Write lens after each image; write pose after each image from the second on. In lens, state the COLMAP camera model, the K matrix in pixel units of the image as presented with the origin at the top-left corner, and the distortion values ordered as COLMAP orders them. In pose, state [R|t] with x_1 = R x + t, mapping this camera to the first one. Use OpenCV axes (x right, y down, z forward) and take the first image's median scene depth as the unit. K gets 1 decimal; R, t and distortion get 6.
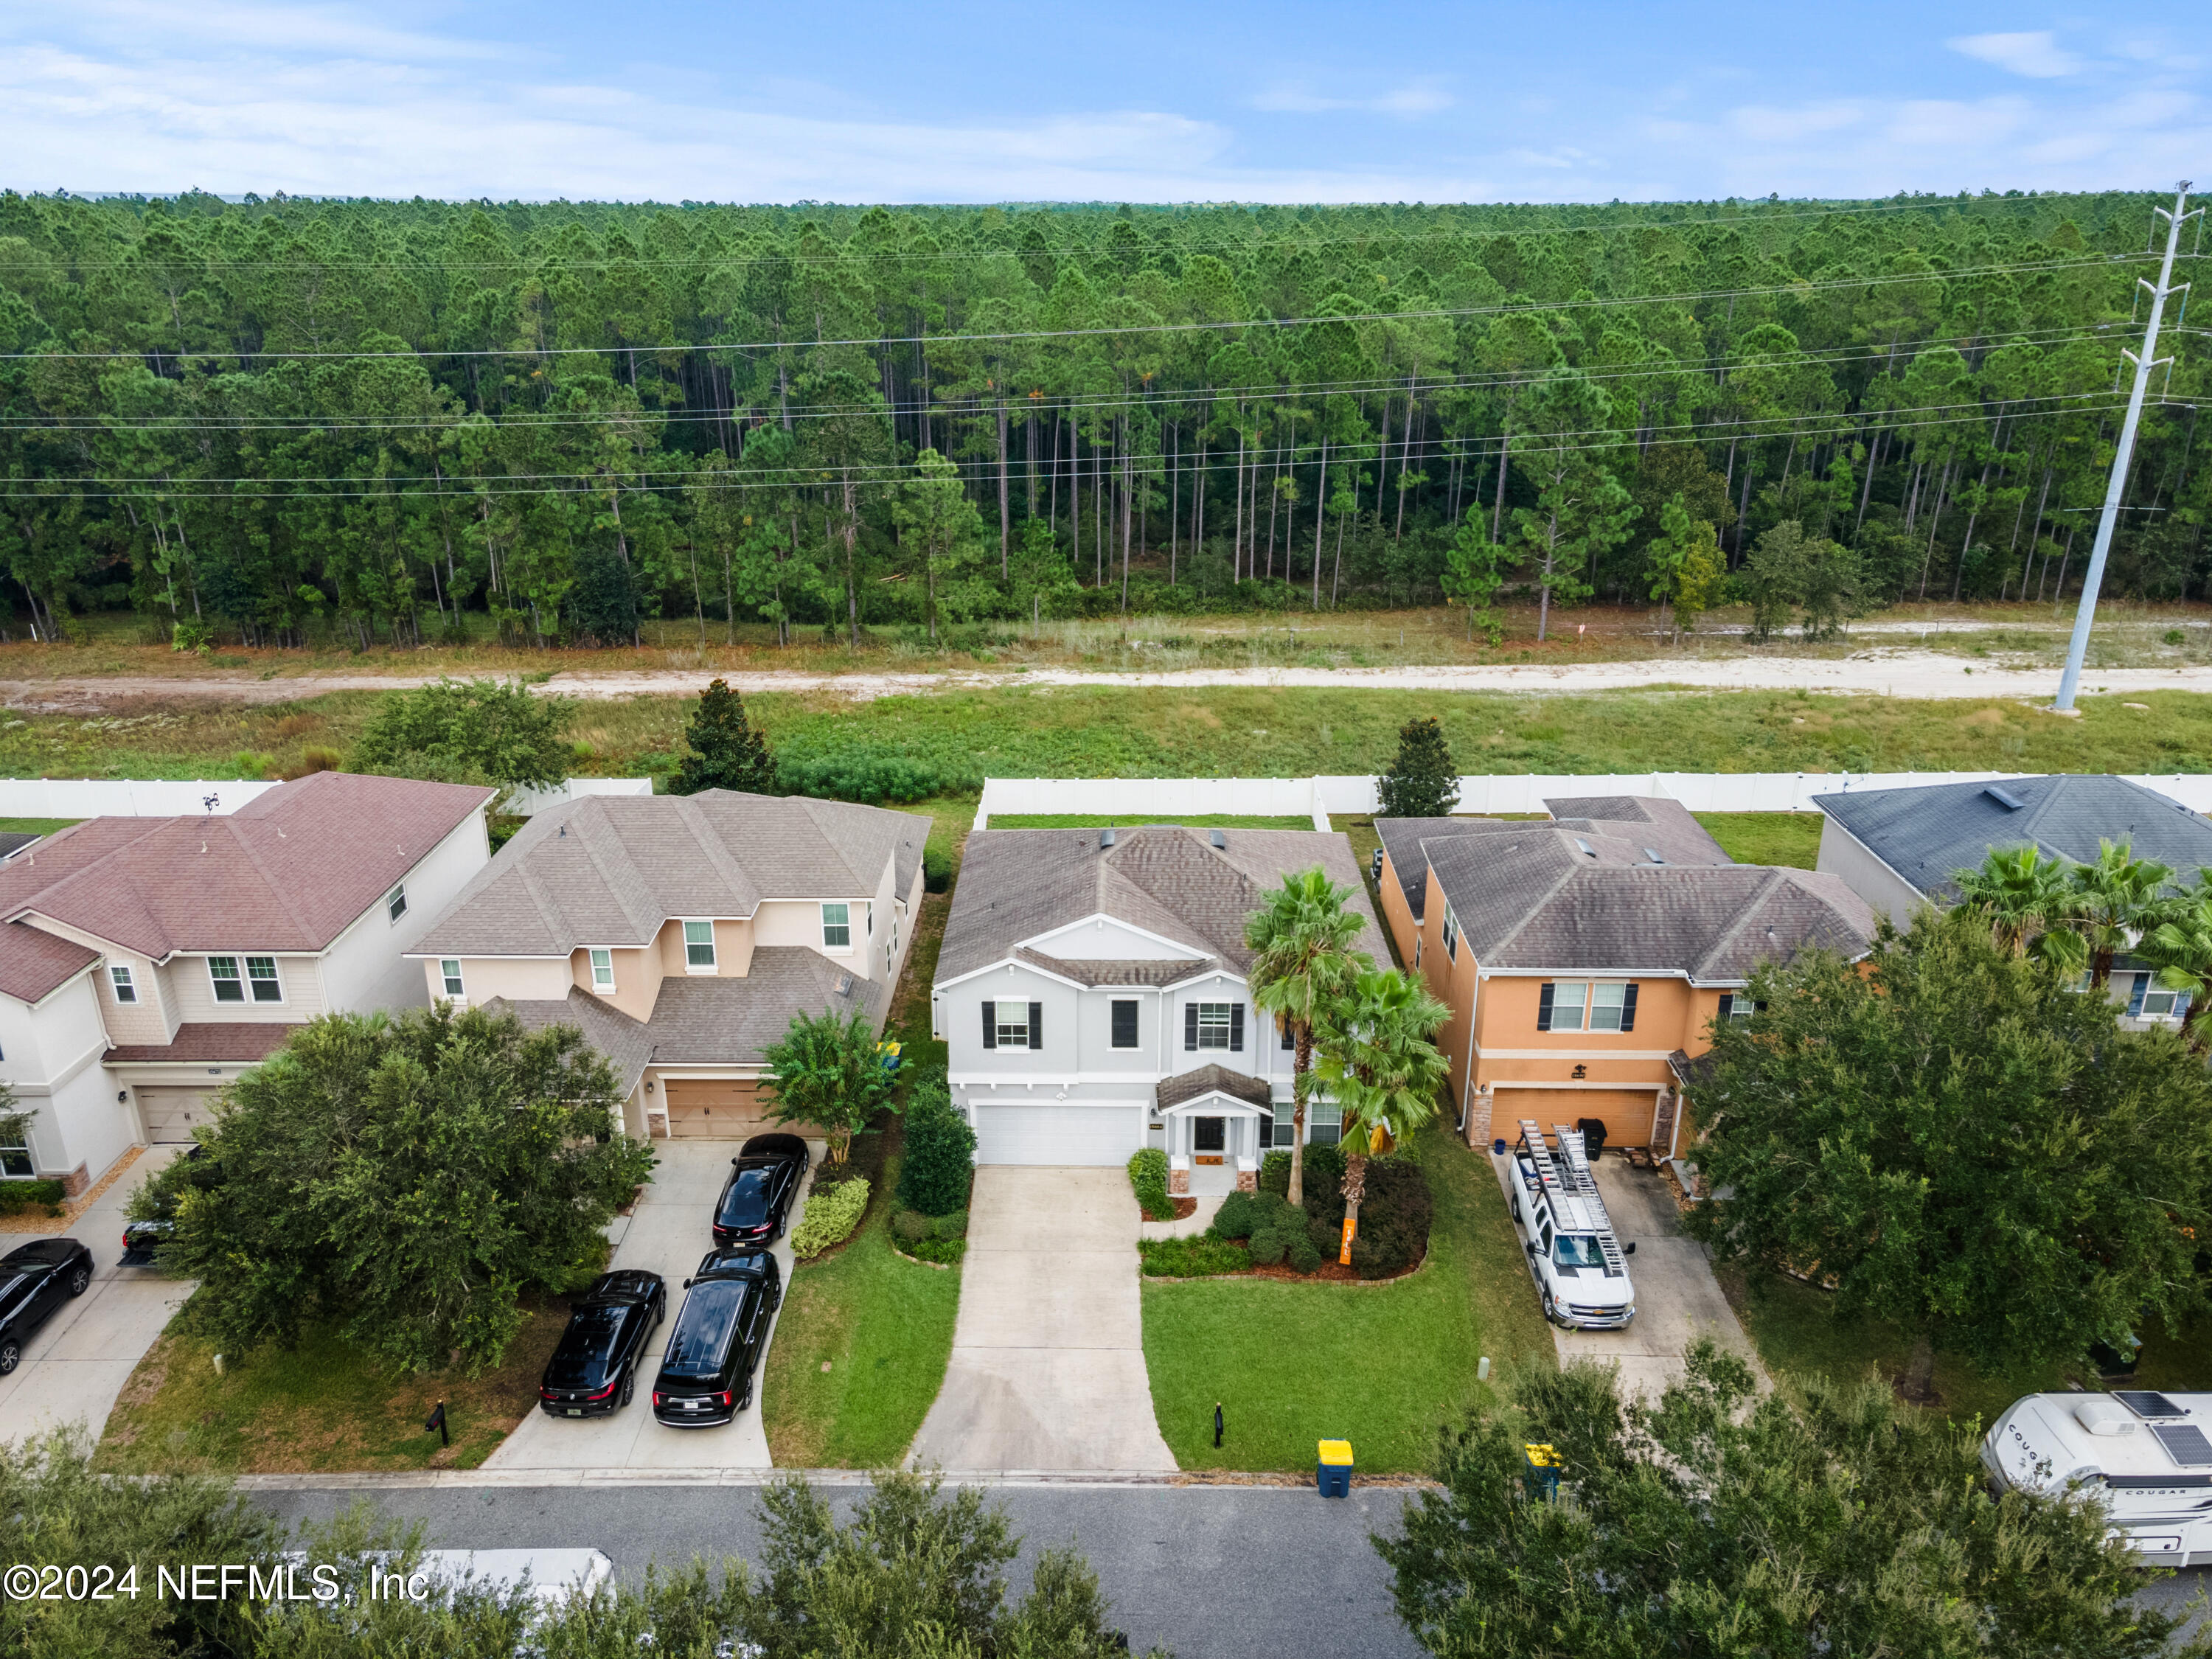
lens RADIAL K [[1612.2, 0, 1102.5], [0, 1612.2, 831.8], [0, 0, 1]] dist [0.023361, 0.024375]
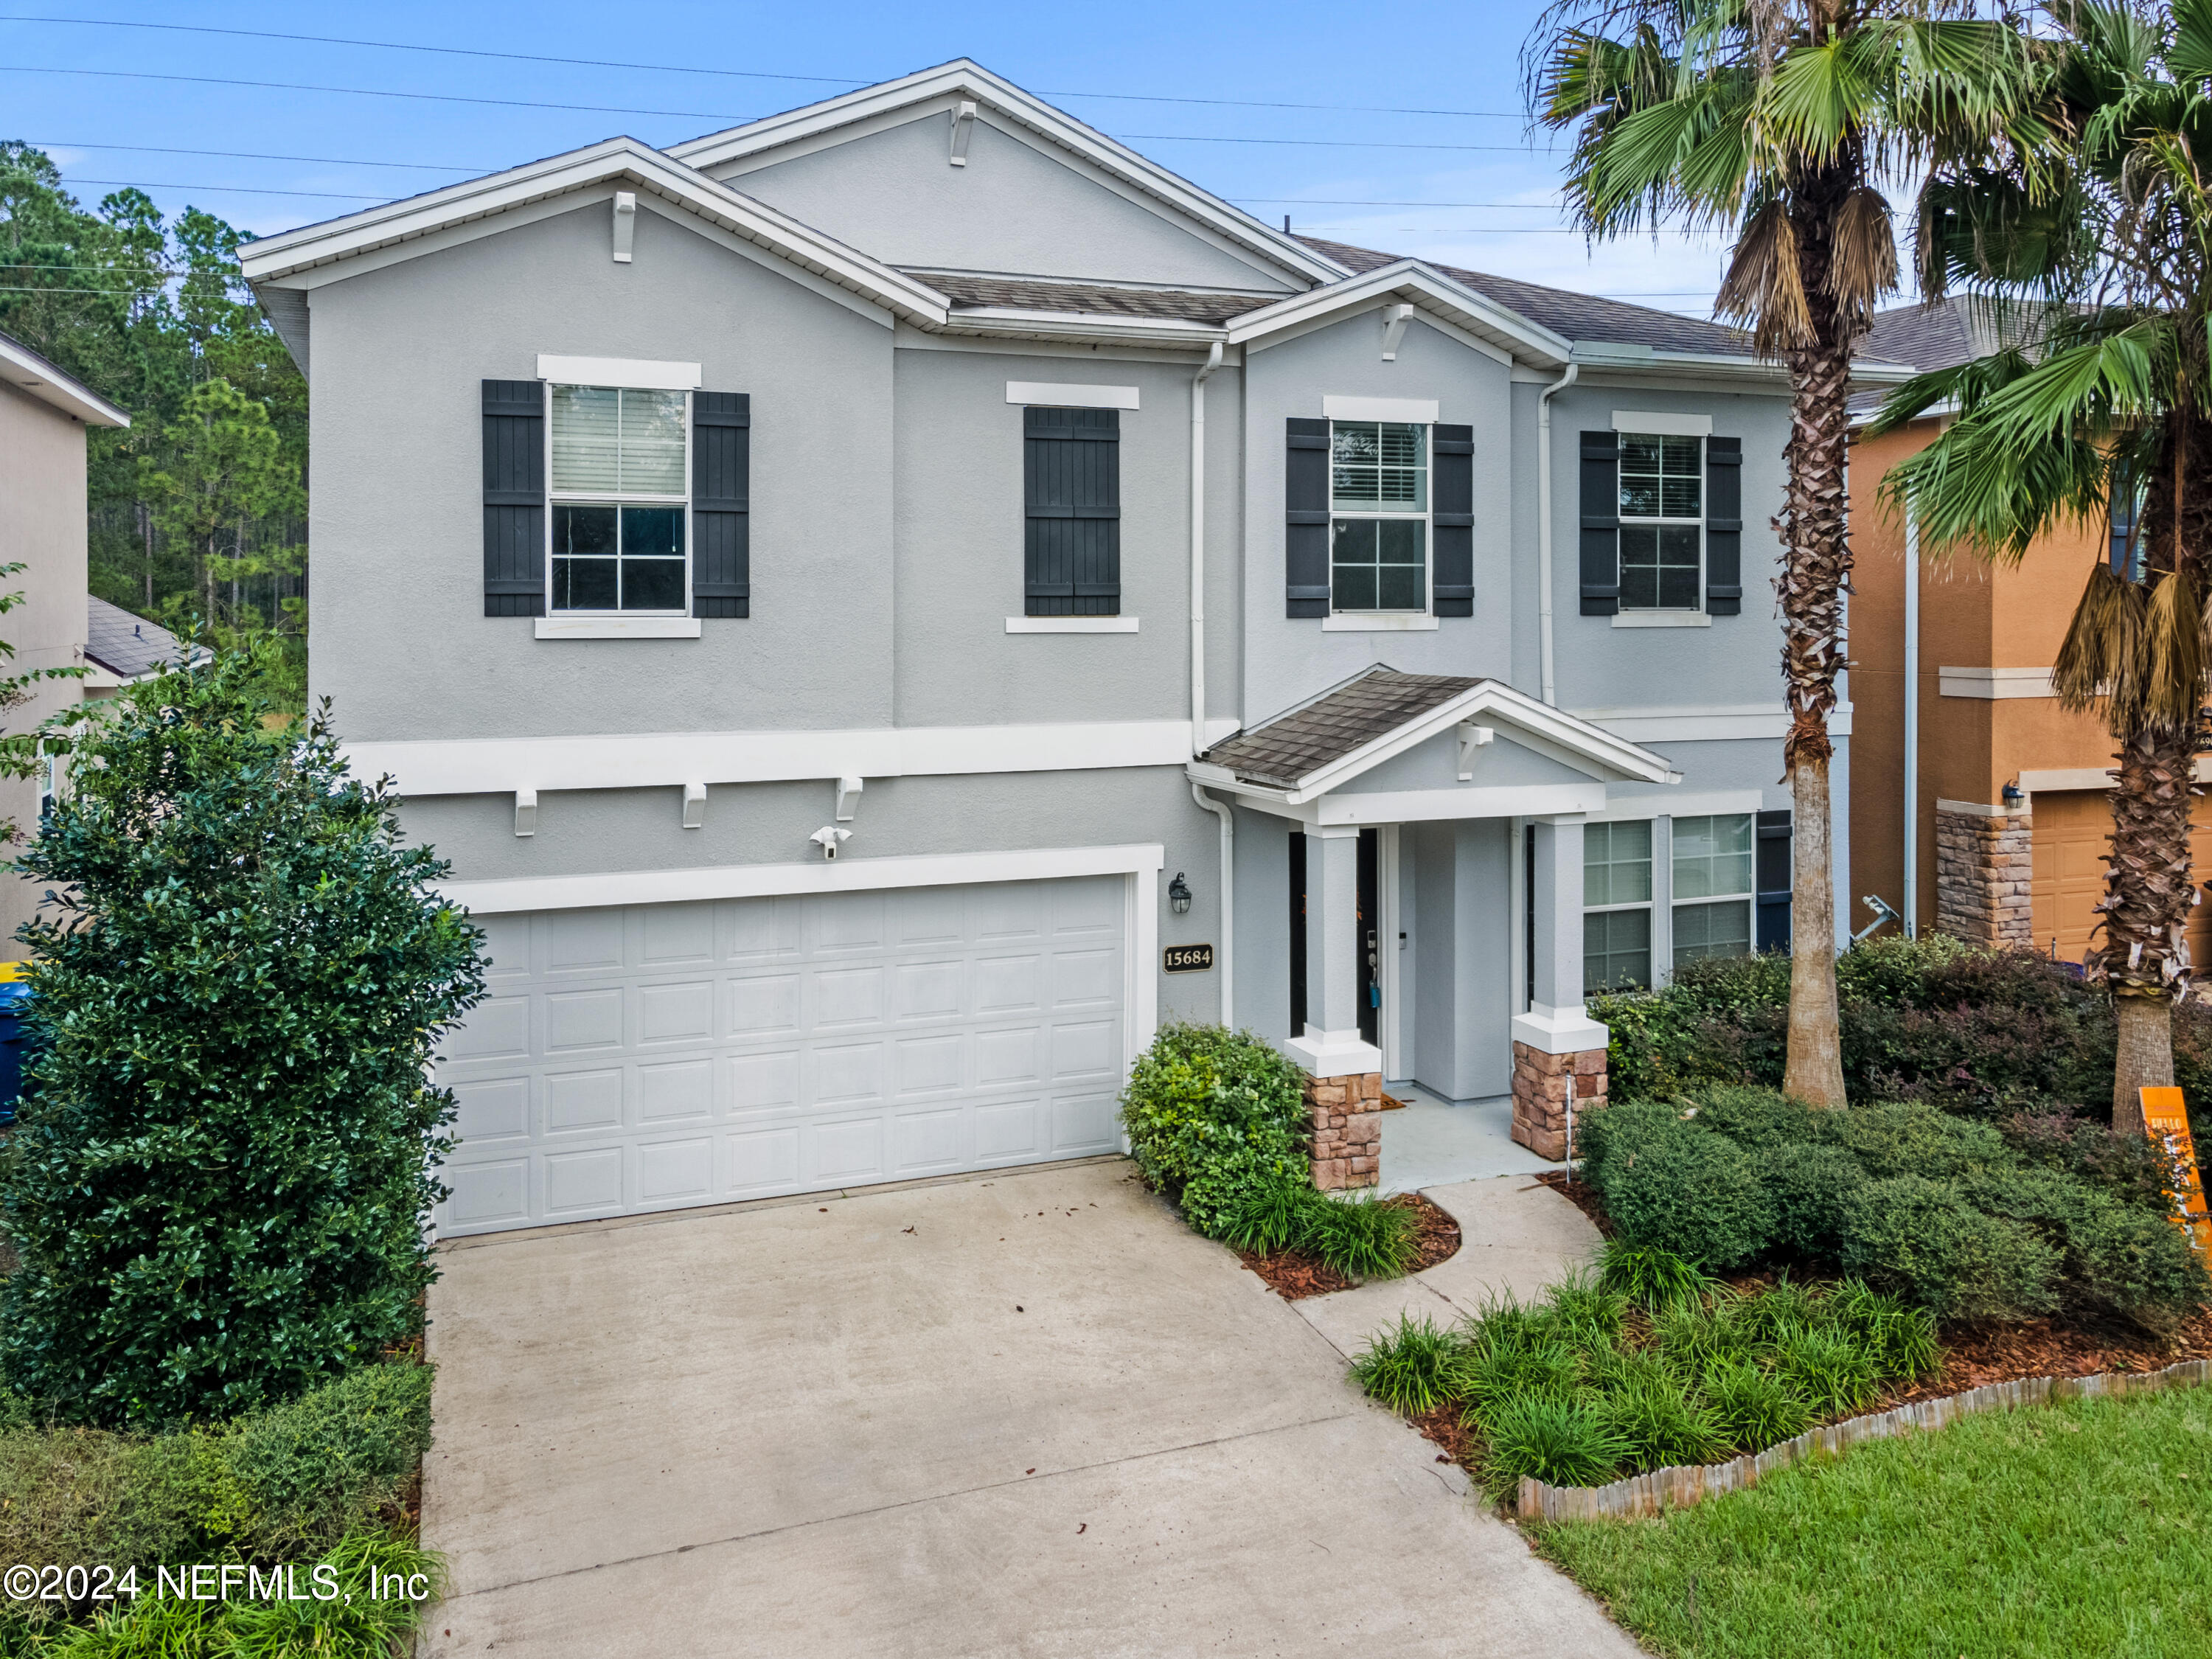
lens RADIAL K [[1612.2, 0, 1092.5], [0, 1612.2, 699.3], [0, 0, 1]] dist [0.023361, 0.024375]
pose [[0.931380, -0.017479, 0.363627, -0.065630], [0.134973, 0.944239, -0.300325, 0.190697], [-0.338102, 0.328796, 0.881805, 0.660424]]
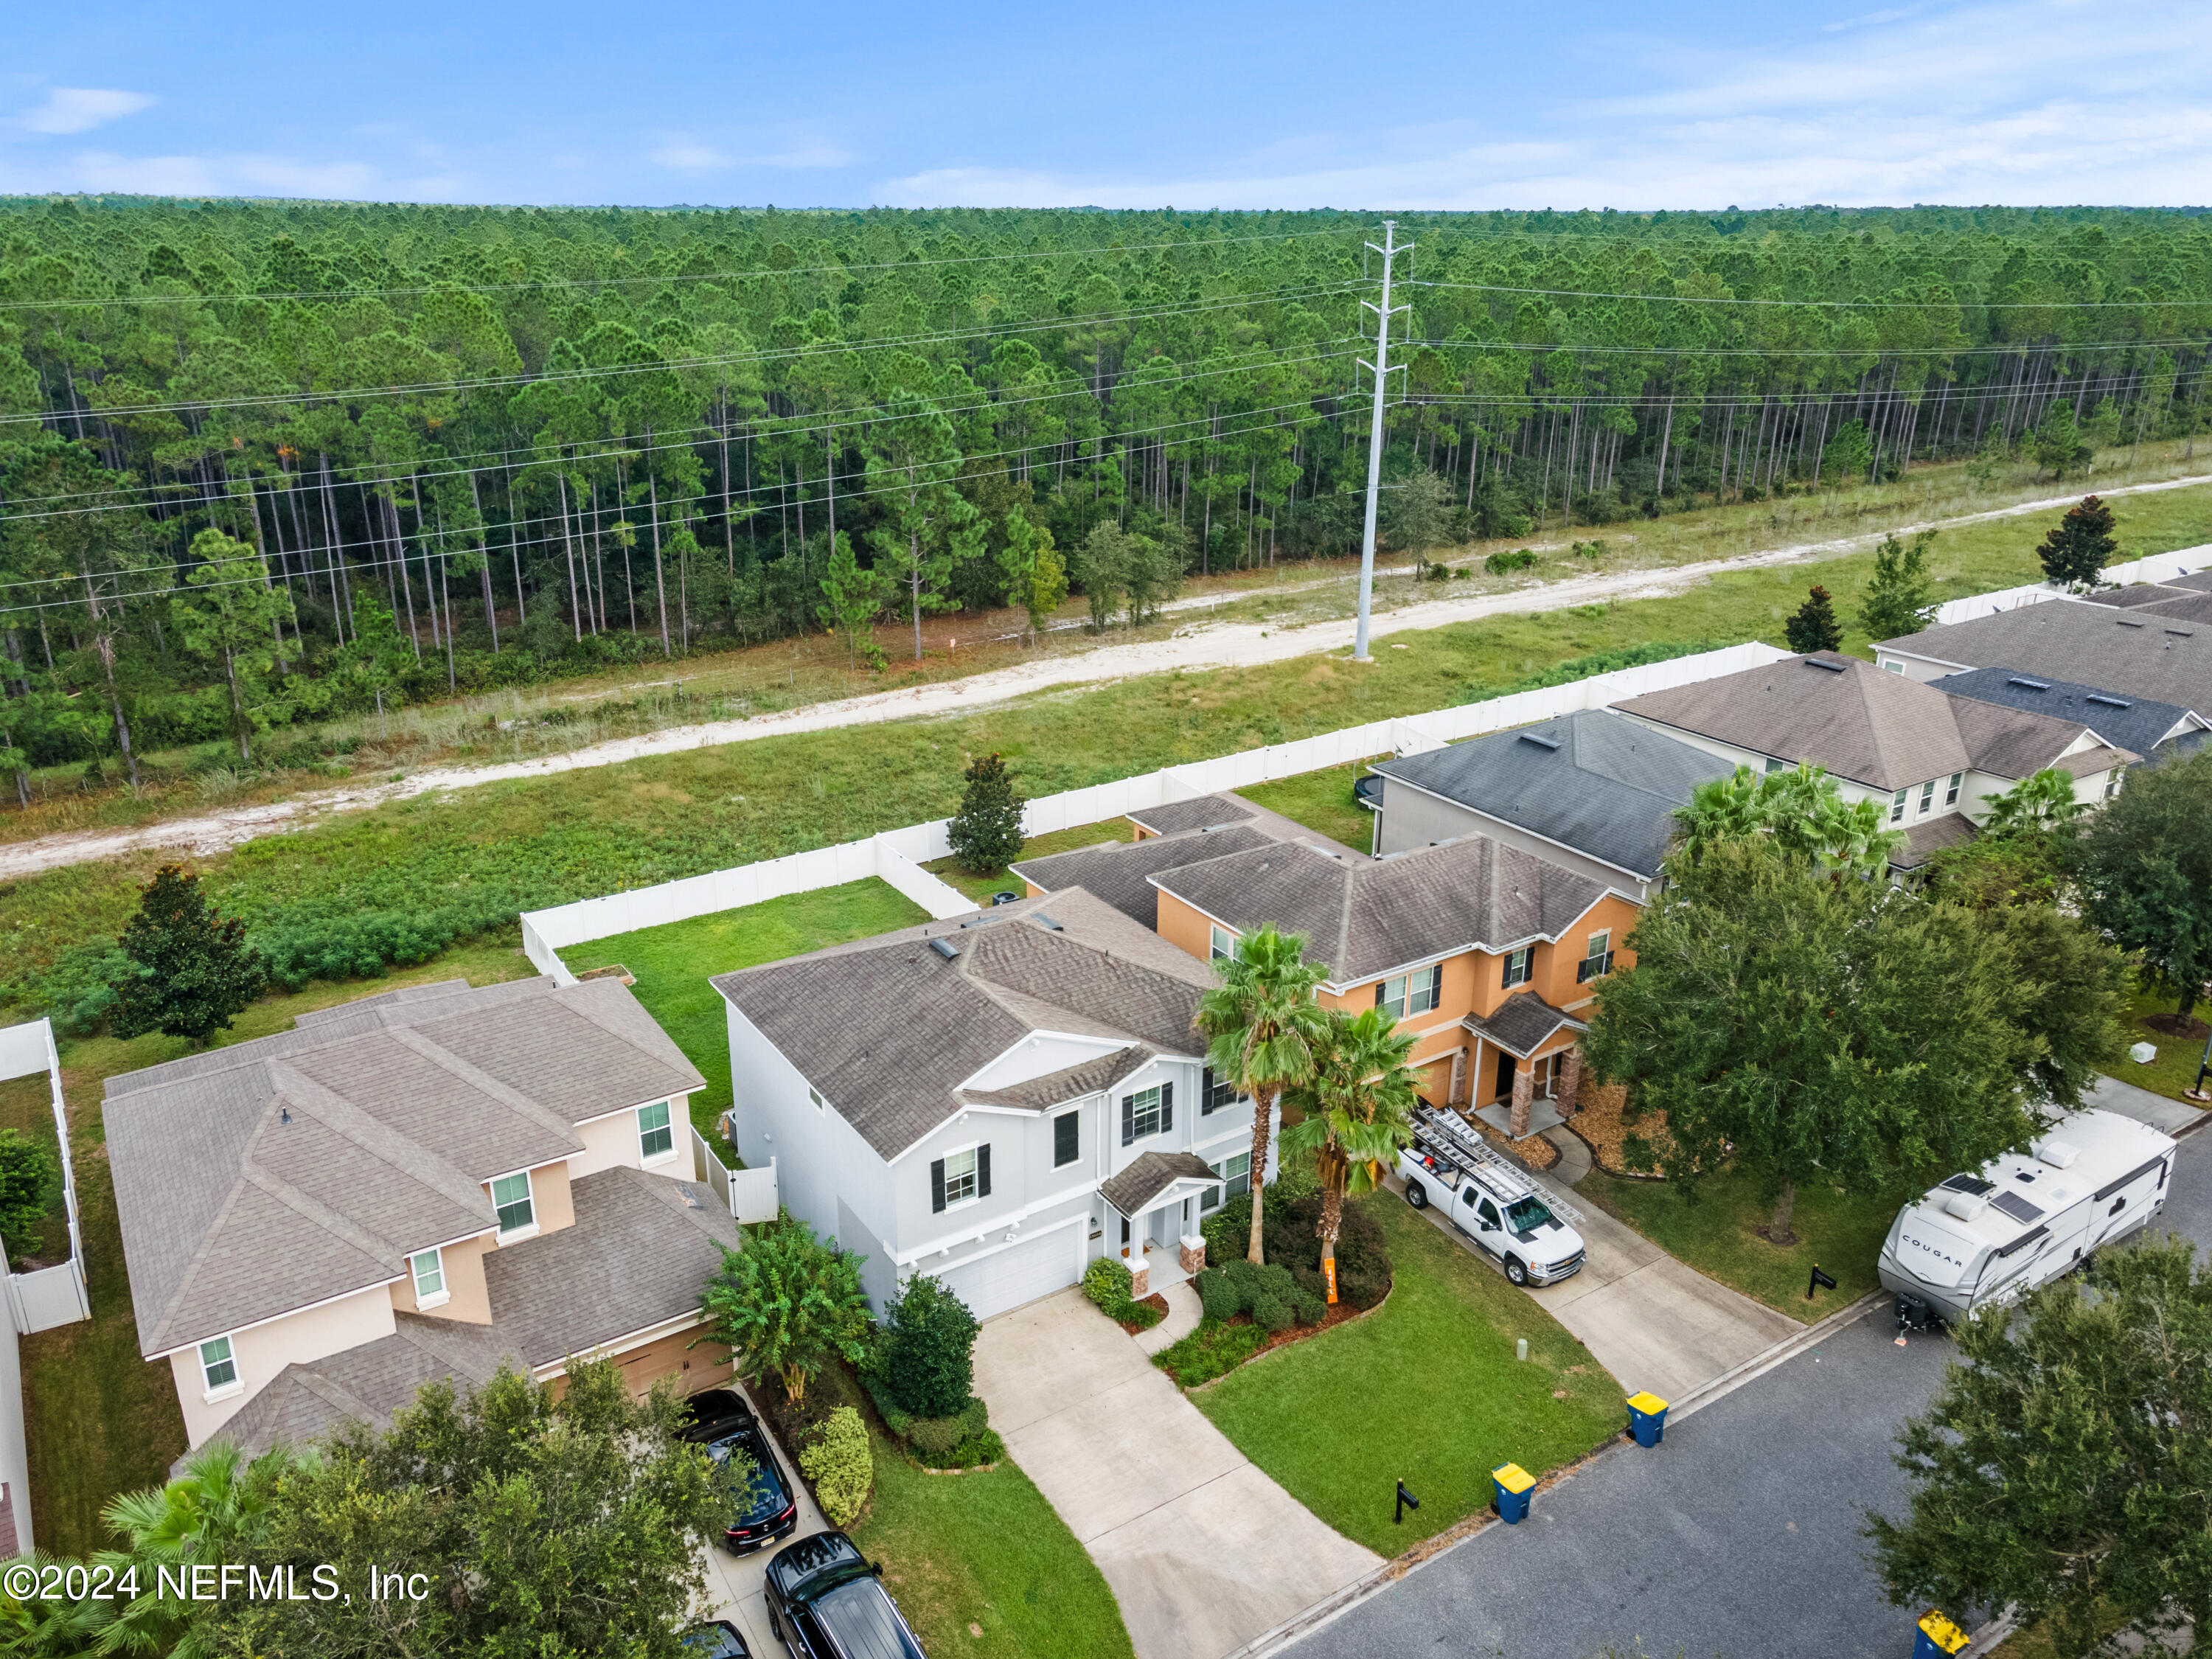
lens RADIAL K [[1612.2, 0, 1098.6], [0, 1612.2, 837.6], [0, 0, 1]] dist [0.023361, 0.024375]
pose [[0.829147, -0.198707, 0.522524, -0.357145], [0.197826, 0.978508, 0.058198, -0.085611], [-0.522859, 0.055114, 0.850636, 0.160311]]
